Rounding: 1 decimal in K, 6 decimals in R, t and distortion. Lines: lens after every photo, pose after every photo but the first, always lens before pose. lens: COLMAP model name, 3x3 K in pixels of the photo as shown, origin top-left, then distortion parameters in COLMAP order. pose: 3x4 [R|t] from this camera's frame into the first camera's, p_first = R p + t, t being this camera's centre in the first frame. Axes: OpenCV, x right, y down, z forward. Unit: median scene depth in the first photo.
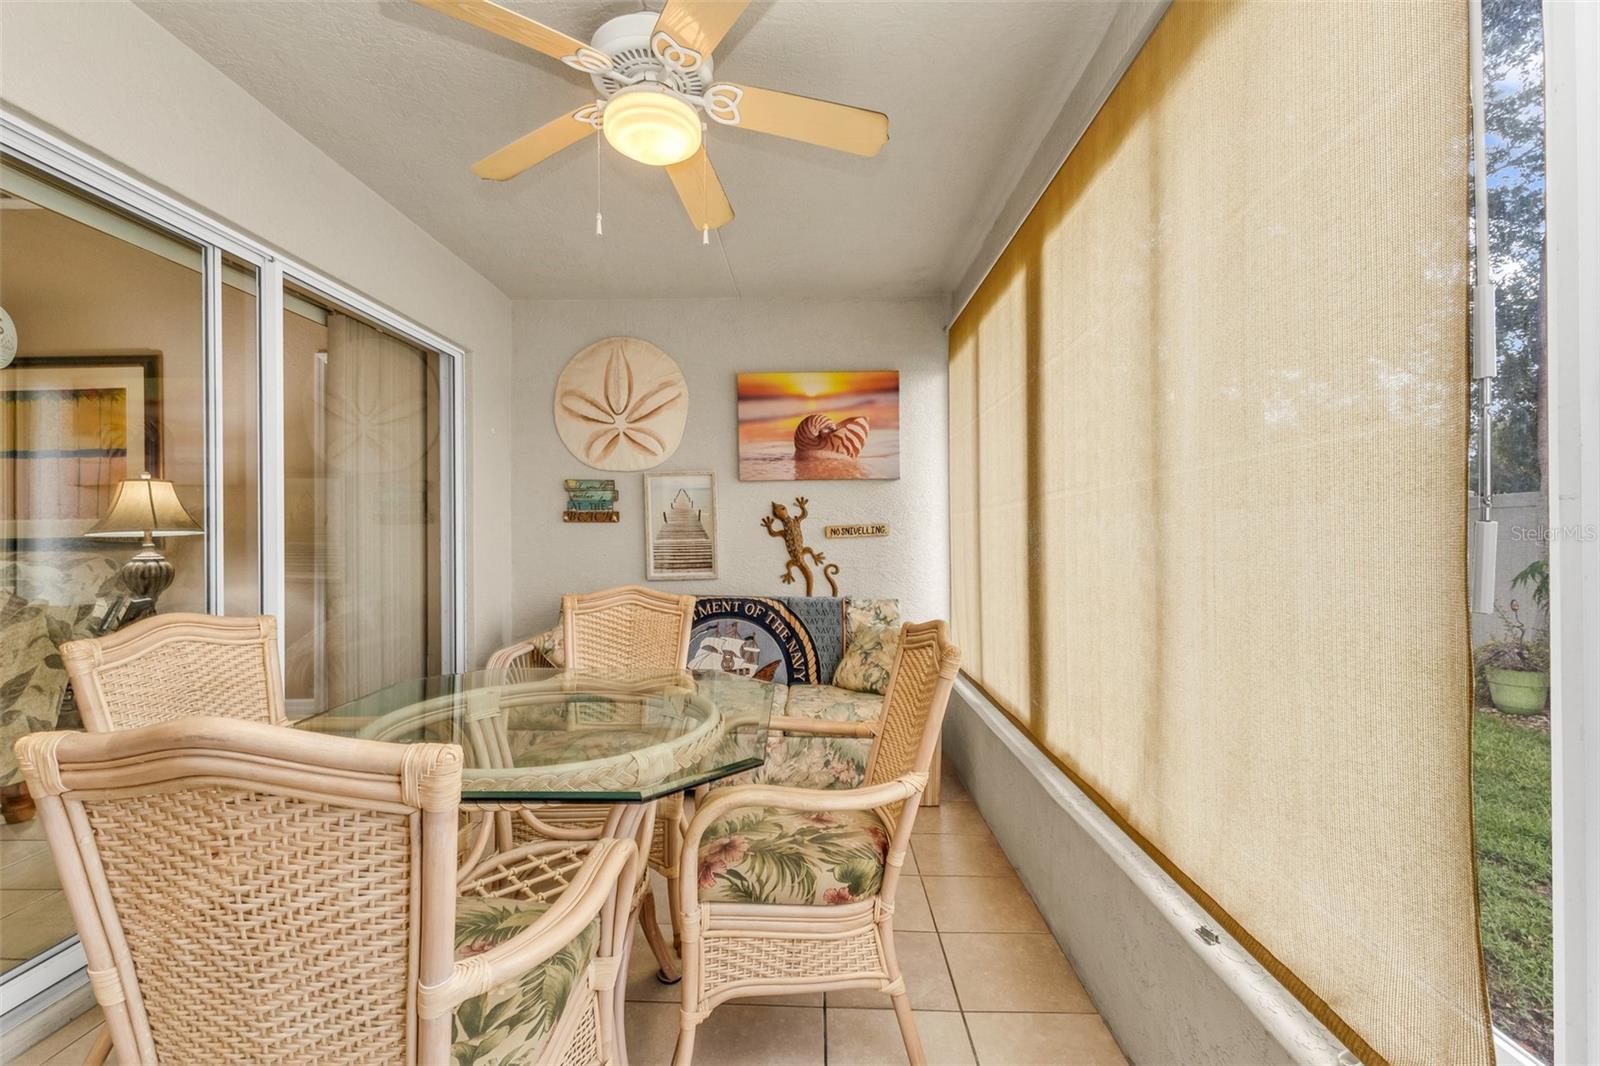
lens RADIAL K [[698.4, 0, 800.0], [0, 698.4, 533.0], [0, 0, 1]] dist [0.008782, -0.000535]
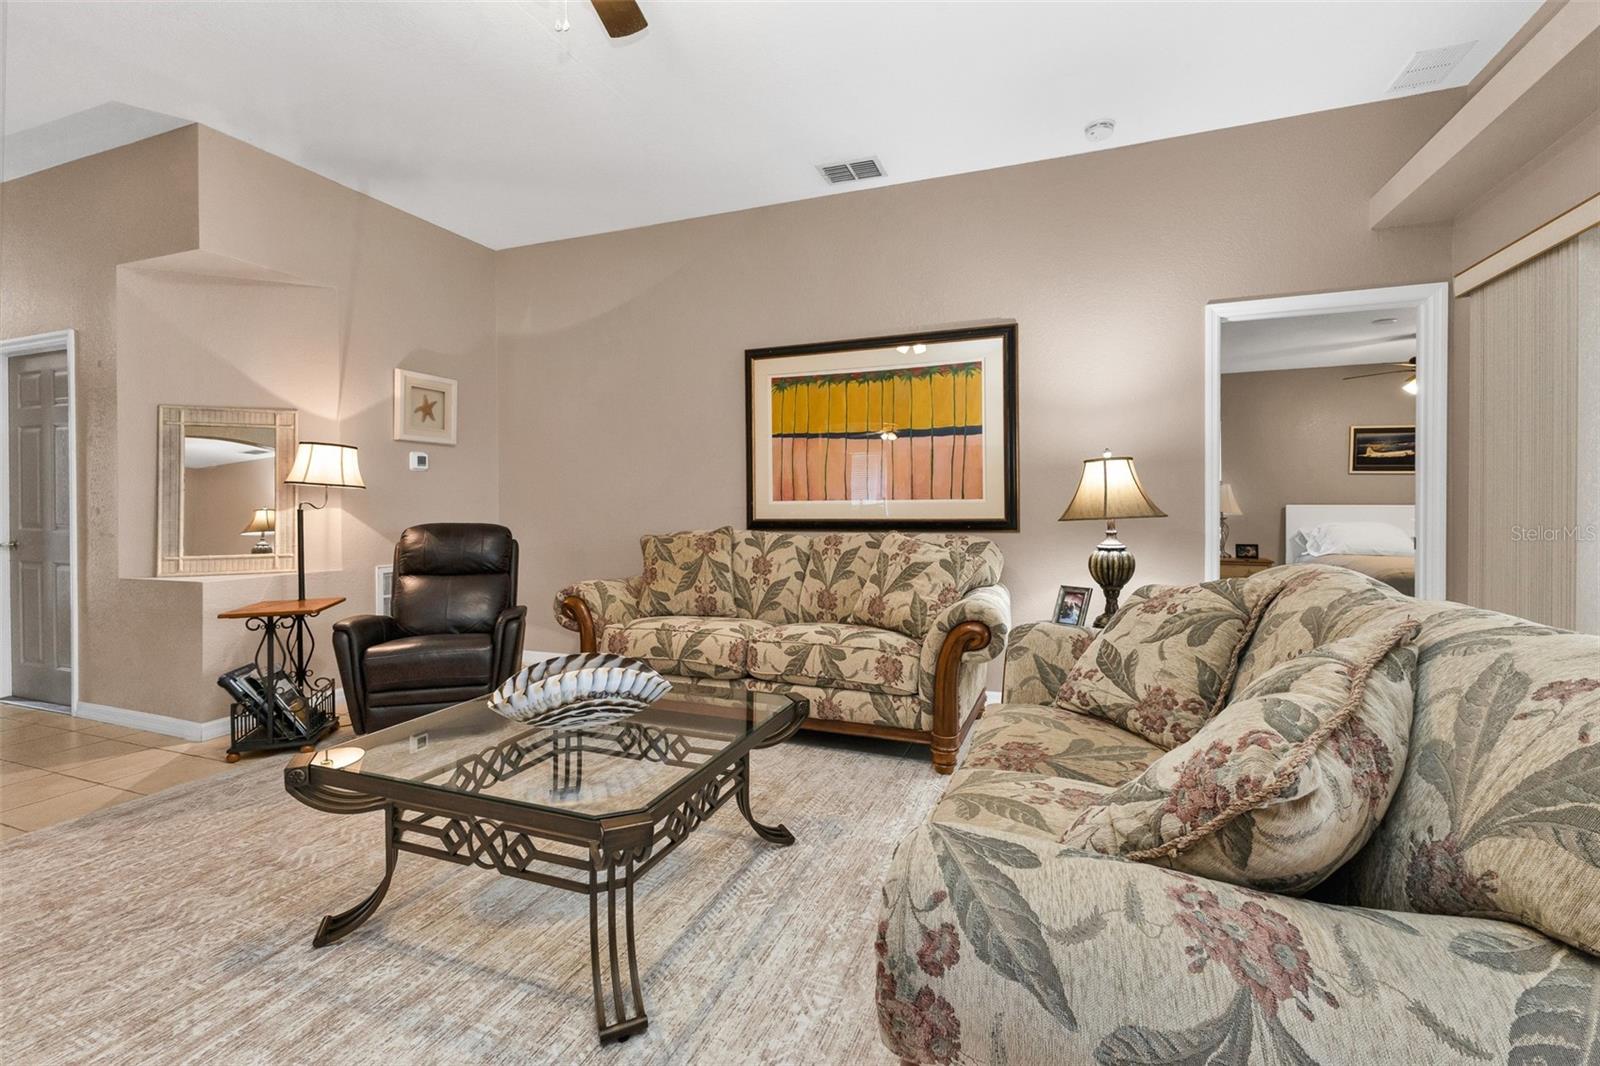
lens RADIAL K [[688.1, 0, 805.9], [0, 688.1, 512.5], [0, 0, 1]] dist [0.007688, -0.000315]
pose [[0.943835, 0.008892, -0.330297, -0.915082], [-0.003919, 0.999869, 0.015719, -0.017807], [0.330393, -0.013542, 0.943746, 0.053529]]
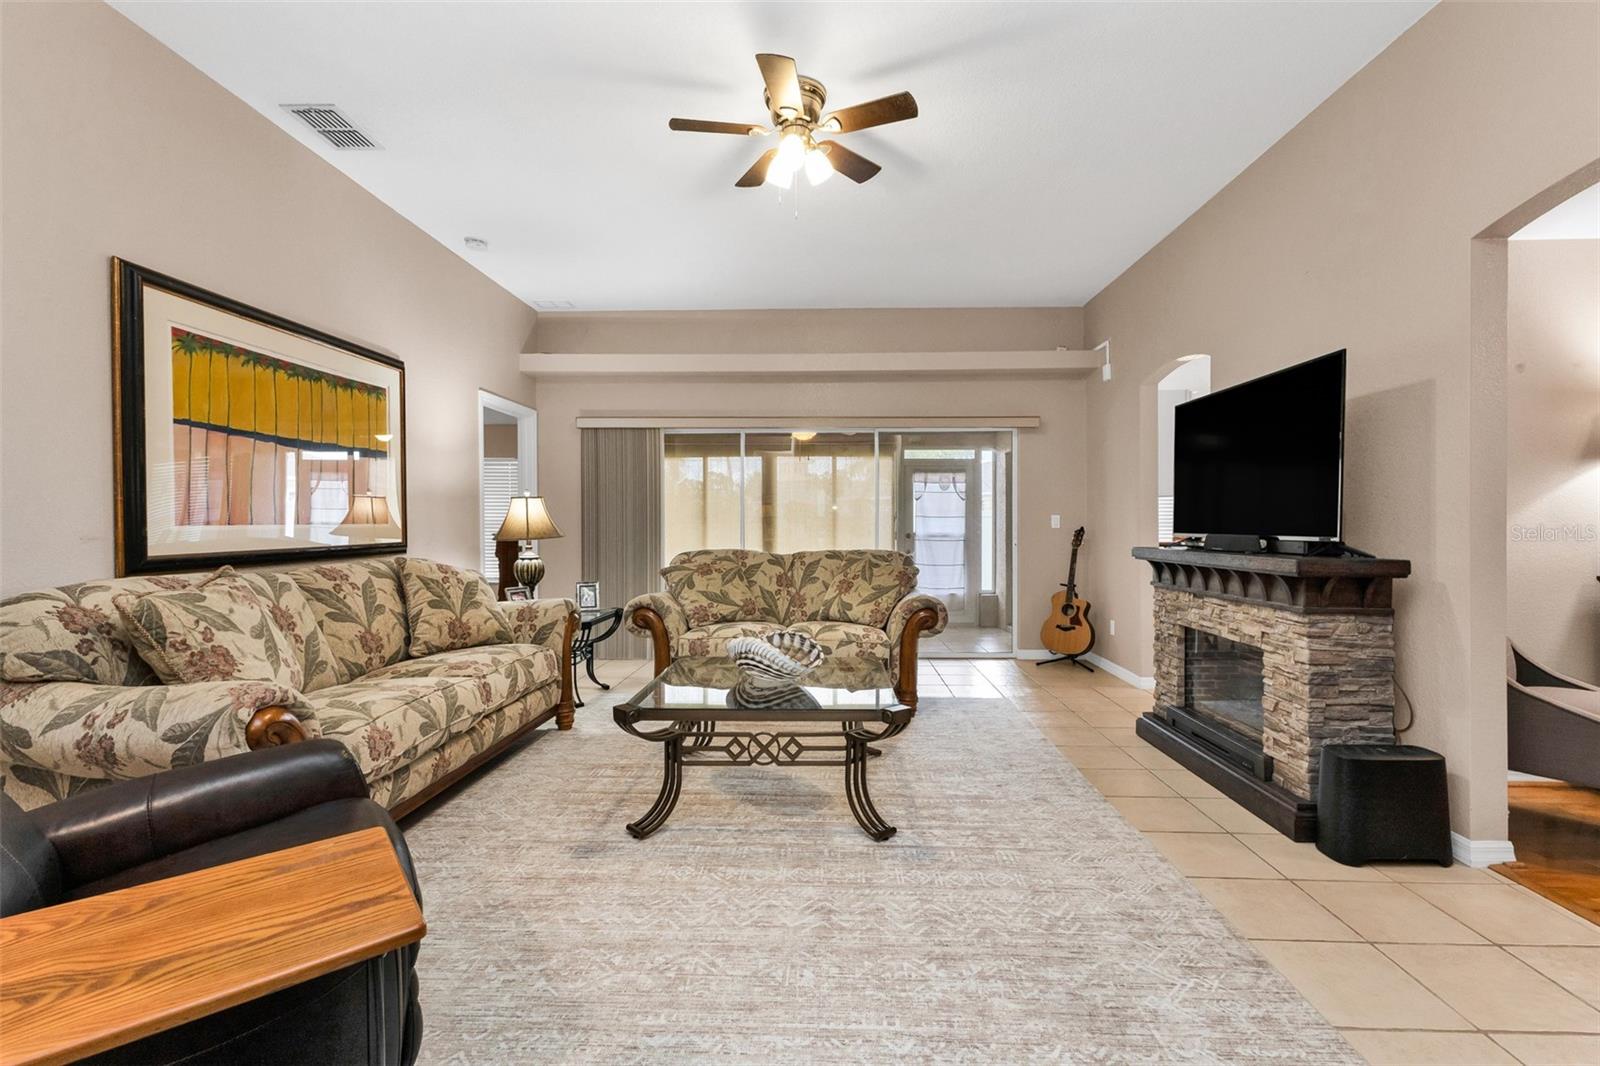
lens RADIAL K [[698.4, 0, 800.0], [0, 698.4, 533.0], [0, 0, 1]] dist [0.008782, -0.000535]
pose [[0.024016, -0.007855, 0.999681, -1.990268], [0.003116, 0.999965, 0.007783, -0.014816], [-0.999707, 0.002929, 0.024040, 0.432179]]
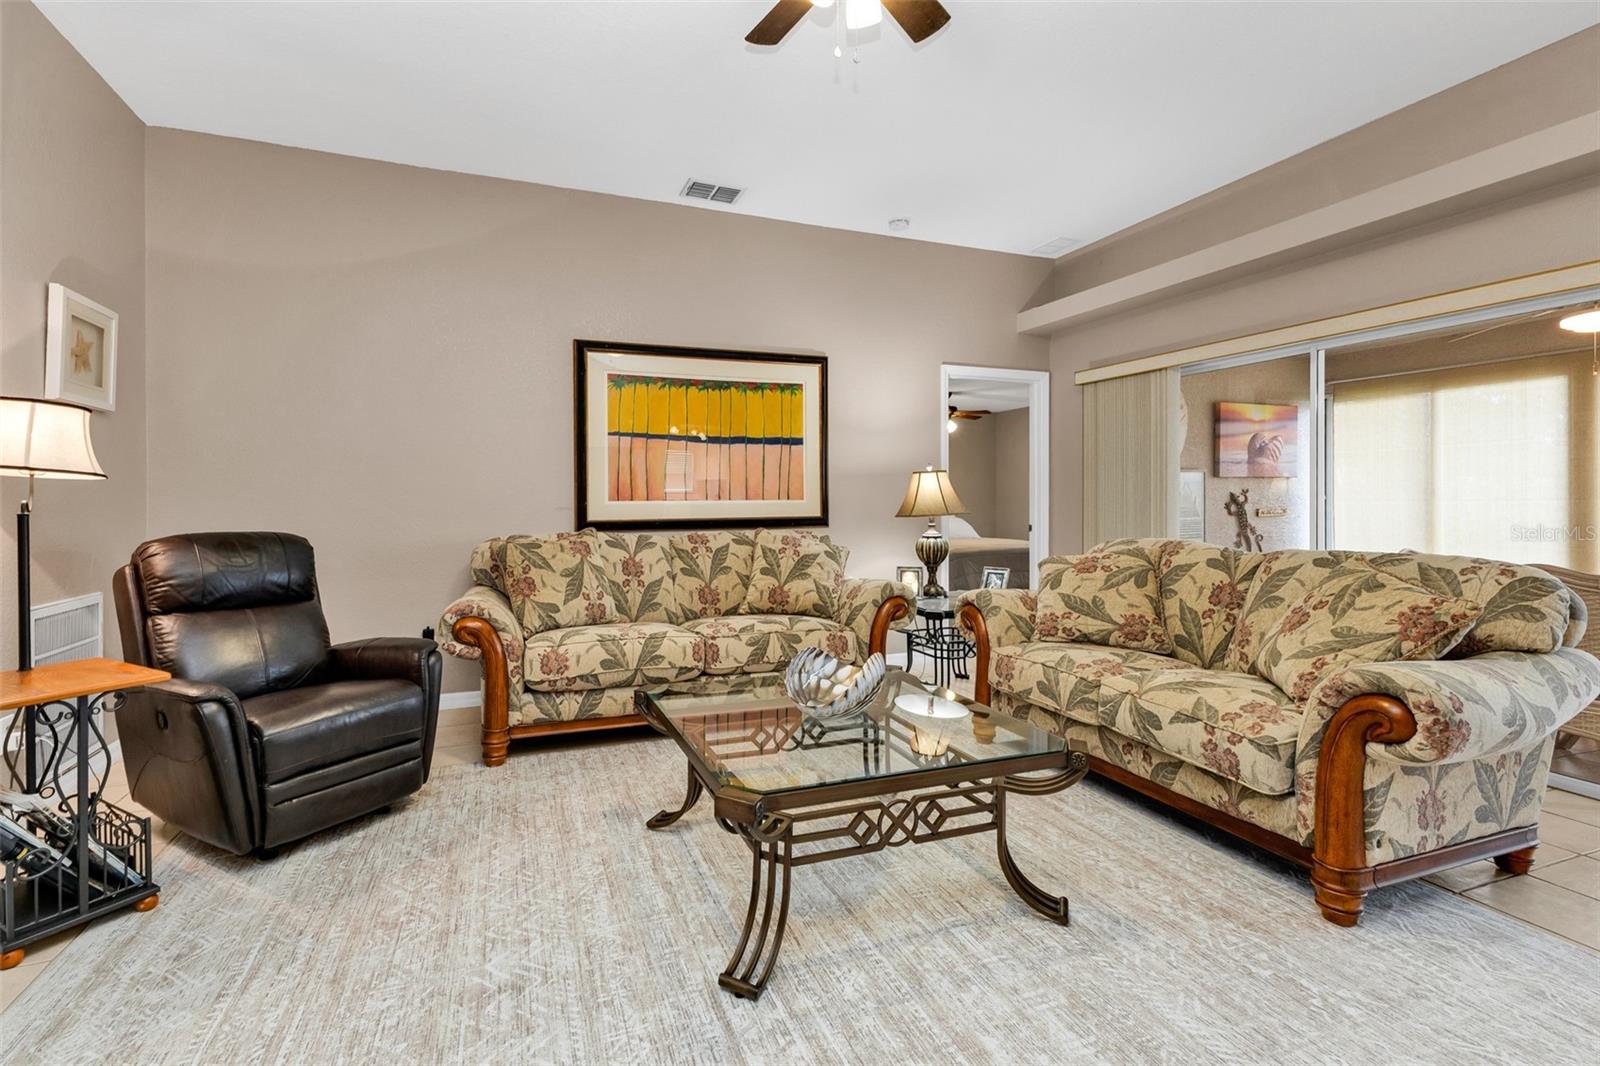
lens RADIAL K [[699.4, 0, 750.3], [0, 699.4, 506.6], [0, 0, 1]] dist [0.010883, 0.000239]
pose [[0.934769, 0.002658, 0.355247, -1.496244], [-0.004424, 0.999982, 0.004160, -0.015537], [-0.355230, -0.005460, 0.934763, -0.008489]]
